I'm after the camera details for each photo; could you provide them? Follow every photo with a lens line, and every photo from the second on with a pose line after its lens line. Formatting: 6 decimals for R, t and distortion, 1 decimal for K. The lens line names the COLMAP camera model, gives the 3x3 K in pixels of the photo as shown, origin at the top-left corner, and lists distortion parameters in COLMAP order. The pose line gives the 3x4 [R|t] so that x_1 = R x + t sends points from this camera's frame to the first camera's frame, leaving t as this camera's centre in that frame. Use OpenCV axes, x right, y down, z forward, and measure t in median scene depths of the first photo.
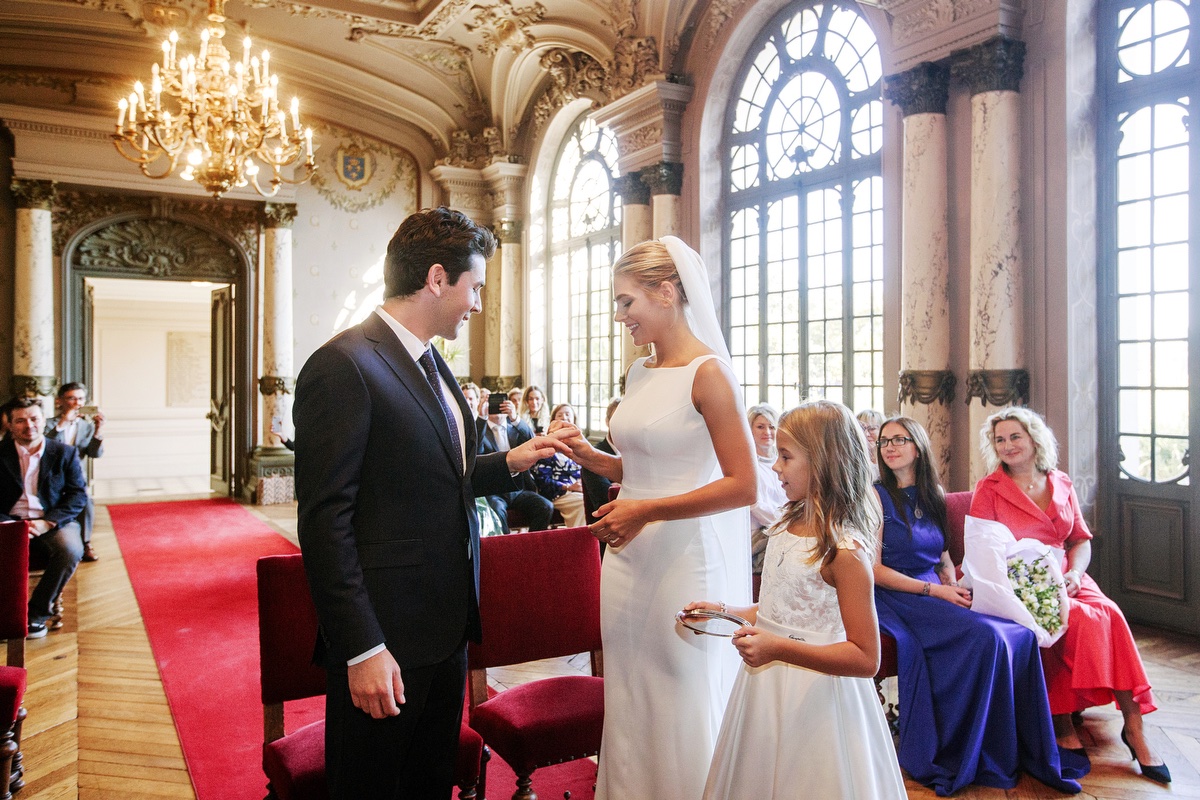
lens RADIAL K [[1002.0, 0, 680.3], [0, 1002.0, 378.6], [0, 0, 1]] dist [-0.039336, 0.103126]
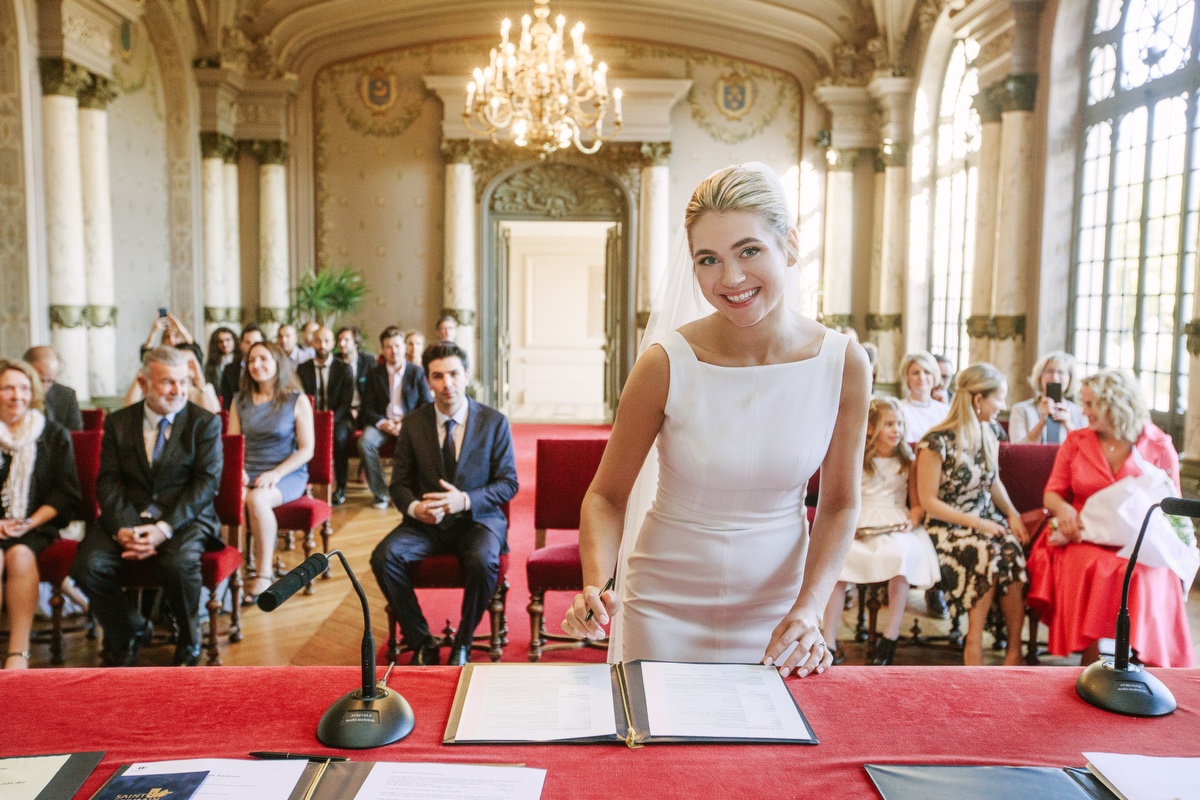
lens RADIAL K [[1179.6, 0, 582.6], [0, 1179.6, 442.3], [0, 0, 1]] dist [0.004396, 0.110763]
pose [[0.854446, 0.070396, -0.514750, 0.186597], [-0.012175, 0.993219, 0.115620, -0.007957], [0.519398, -0.092524, 0.849508, -0.105637]]
